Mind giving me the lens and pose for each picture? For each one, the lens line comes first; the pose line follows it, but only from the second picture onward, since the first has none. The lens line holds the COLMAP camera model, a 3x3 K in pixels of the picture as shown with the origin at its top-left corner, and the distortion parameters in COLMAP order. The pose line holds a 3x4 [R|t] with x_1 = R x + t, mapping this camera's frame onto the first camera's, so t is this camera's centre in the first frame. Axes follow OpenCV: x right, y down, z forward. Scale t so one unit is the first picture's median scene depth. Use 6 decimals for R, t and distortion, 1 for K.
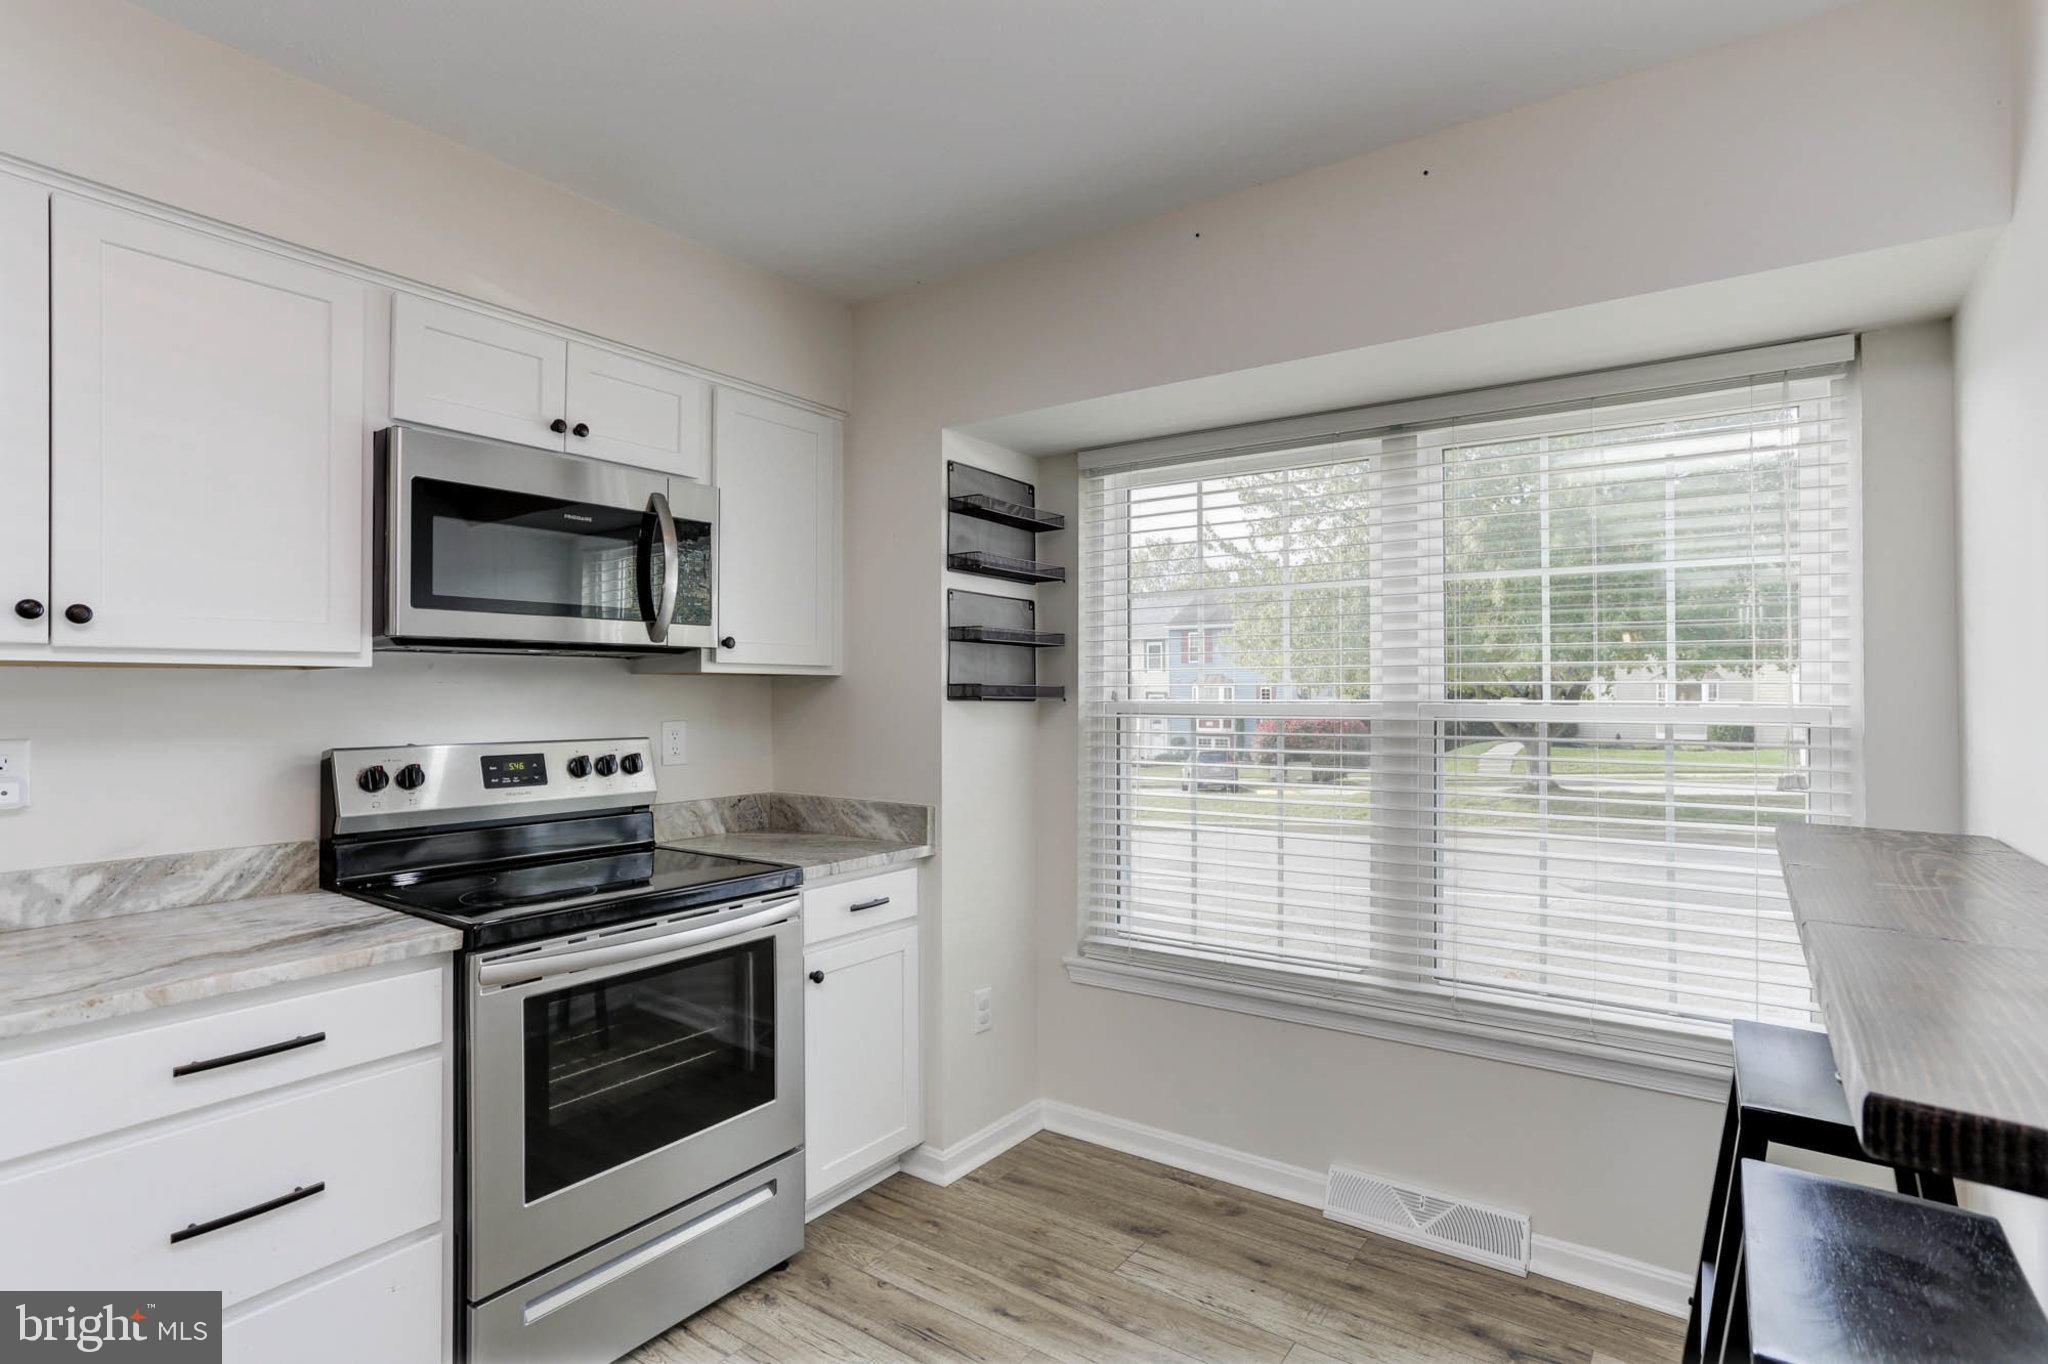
lens RADIAL K [[1050.5, 0, 1003.7], [0, 1050.5, 679.2], [0, 0, 1]] dist [-0.057755, 0.051632]
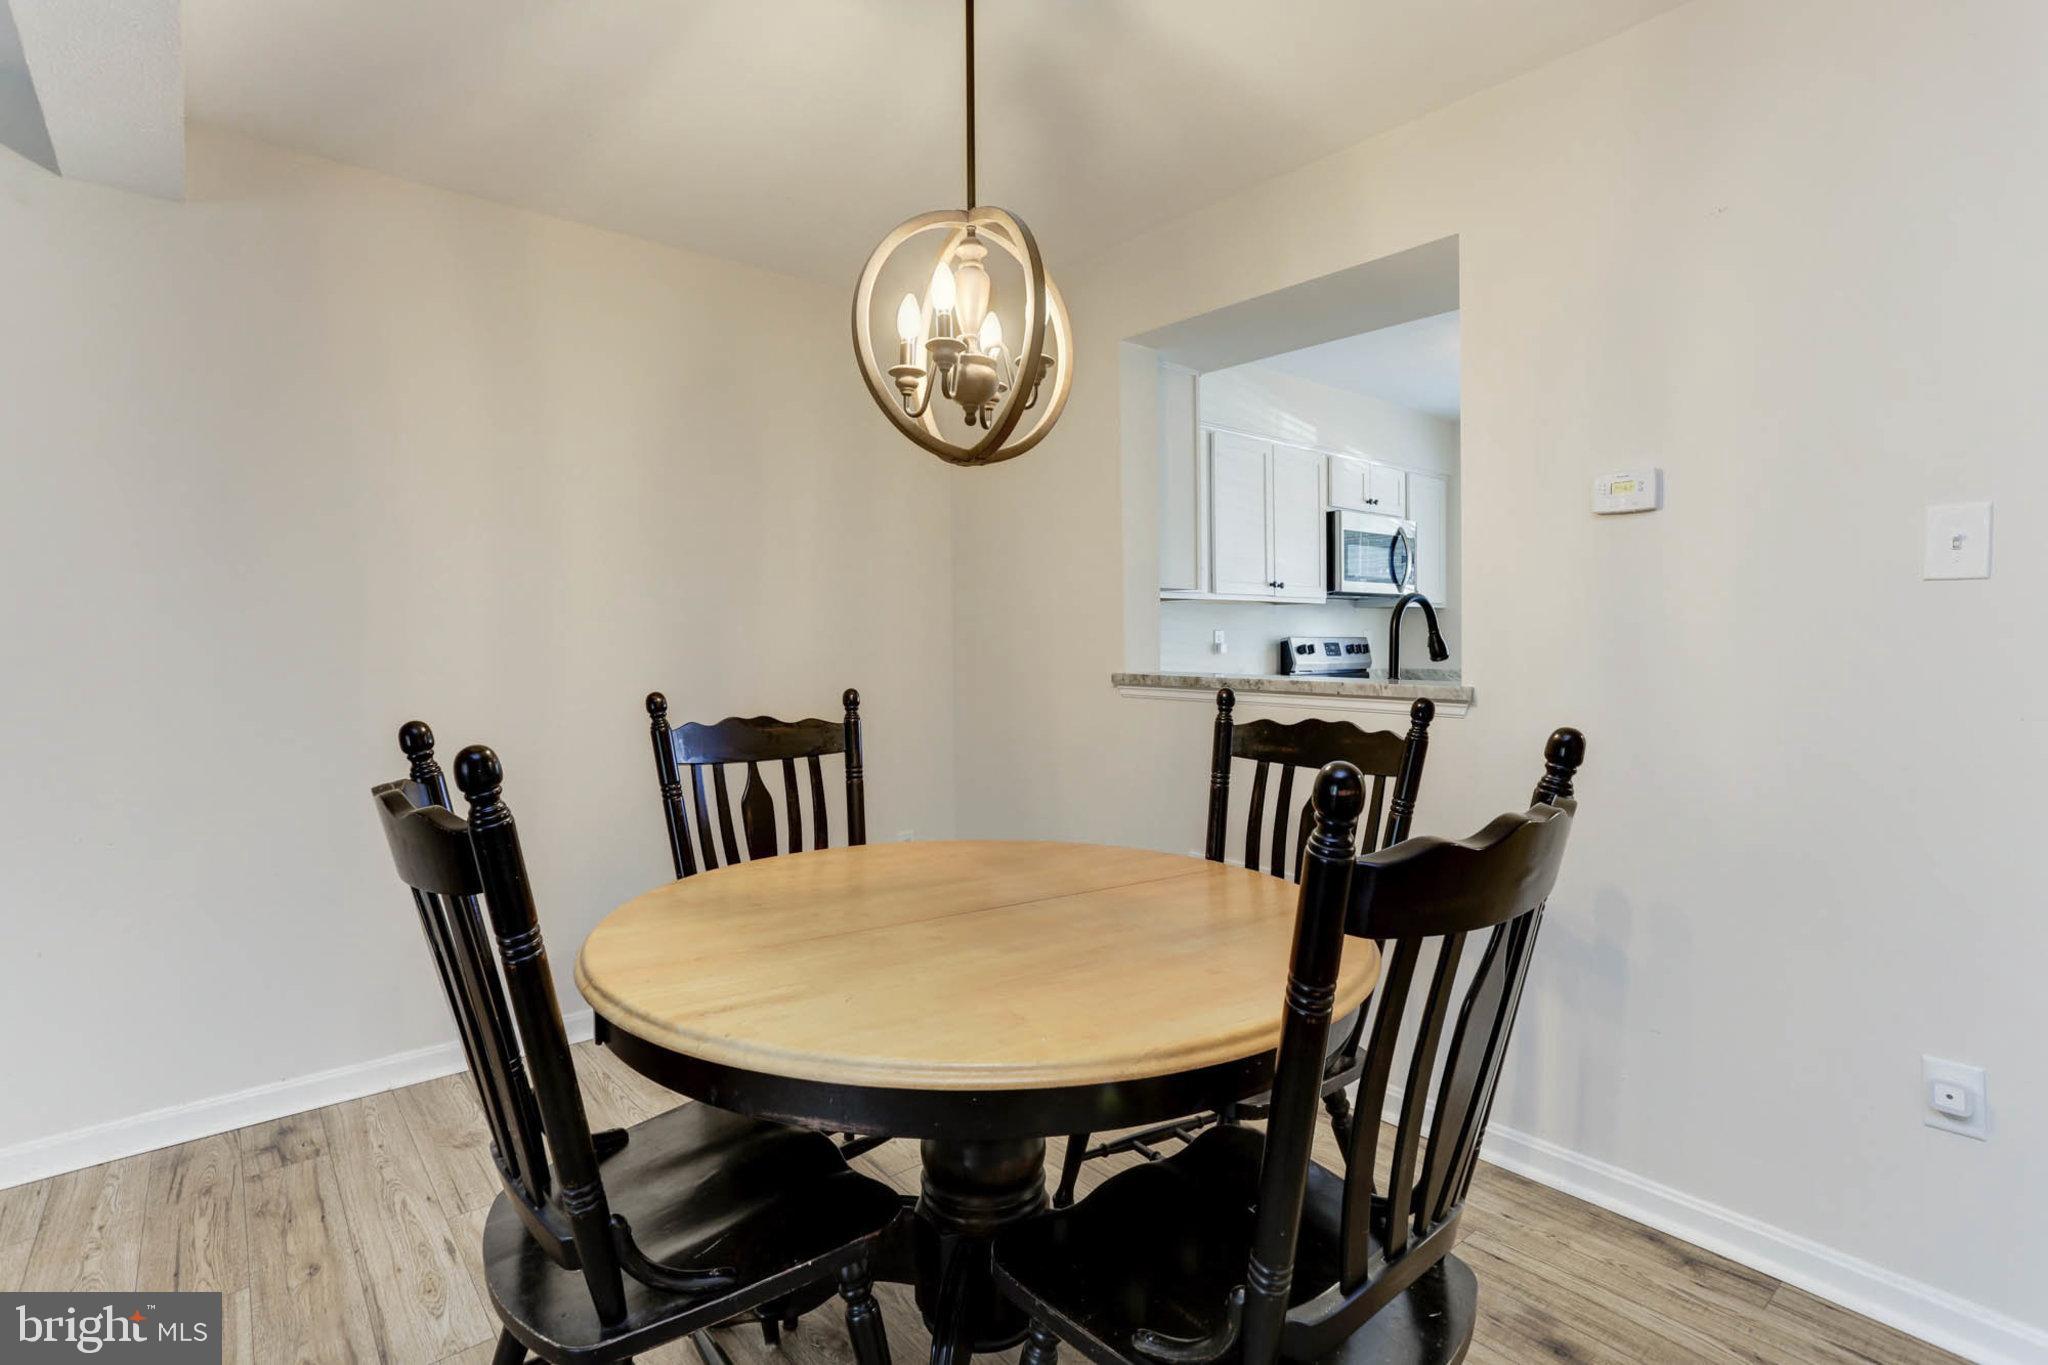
lens RADIAL K [[1000.7, 0, 1024.9], [0, 1000.7, 661.3], [0, 0, 1]] dist [-0.047531, 0.029924]
pose [[0.970792, 0.008029, -0.239787, -0.605289], [0.000998, 0.999296, 0.037502, 0.031251], [0.239919, -0.036645, 0.970101, -1.301860]]
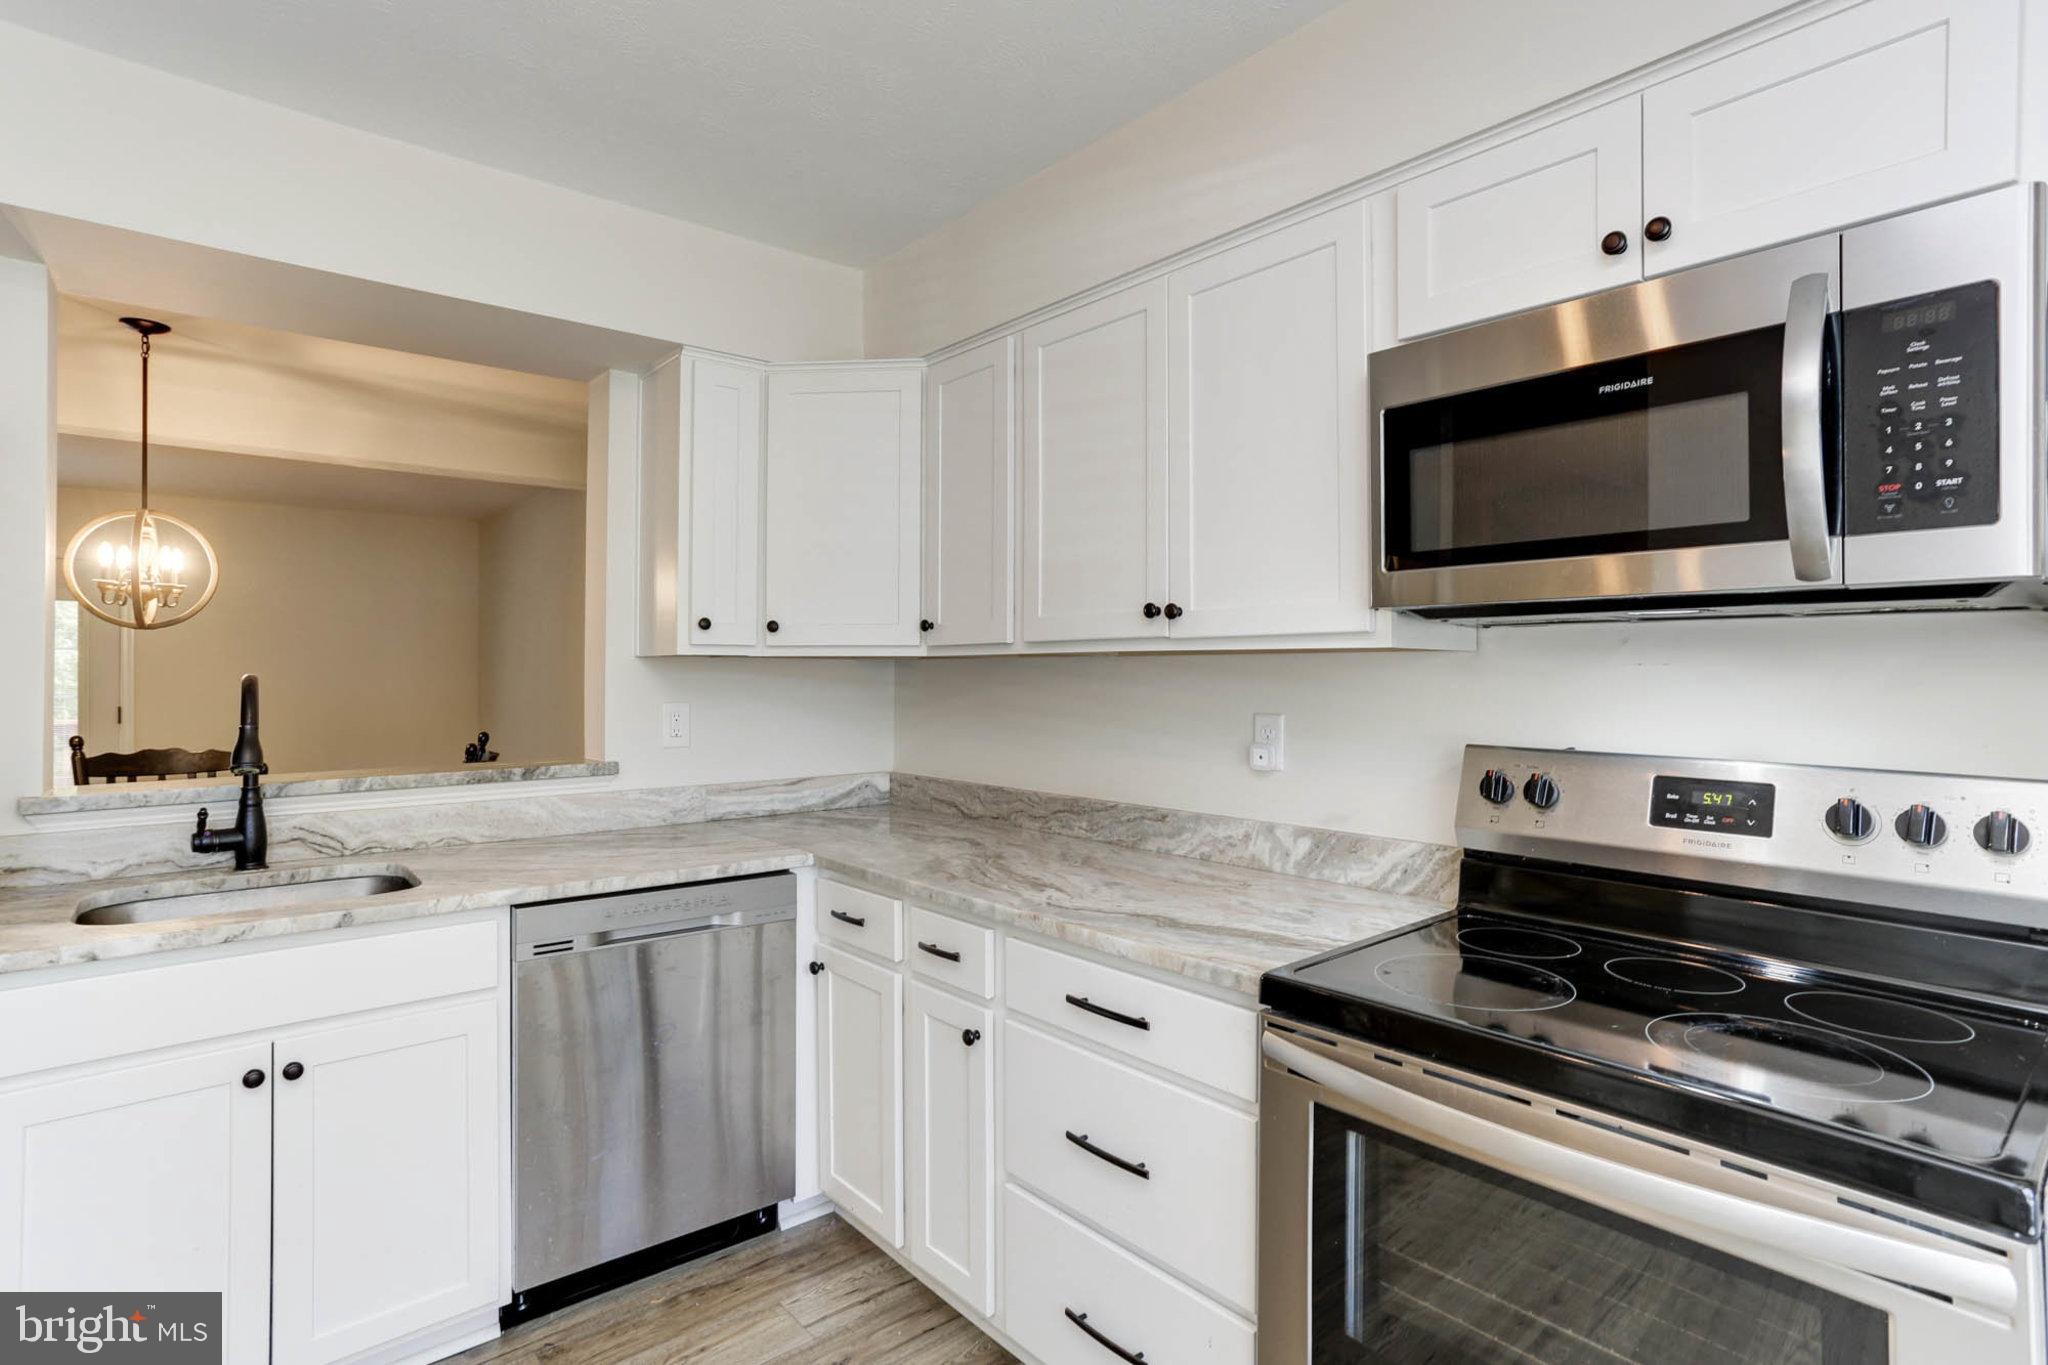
lens RADIAL K [[1024.9, 0, 982.7], [0, 1024.9, 661.6], [0, 0, 1]] dist [-0.049139, 0.036860]
pose [[-0.235859, -0.004378, -0.971777, 0.215058], [0.011758, 0.999904, -0.007359, 0.001667], [0.971716, -0.013162, -0.235785, 0.720306]]
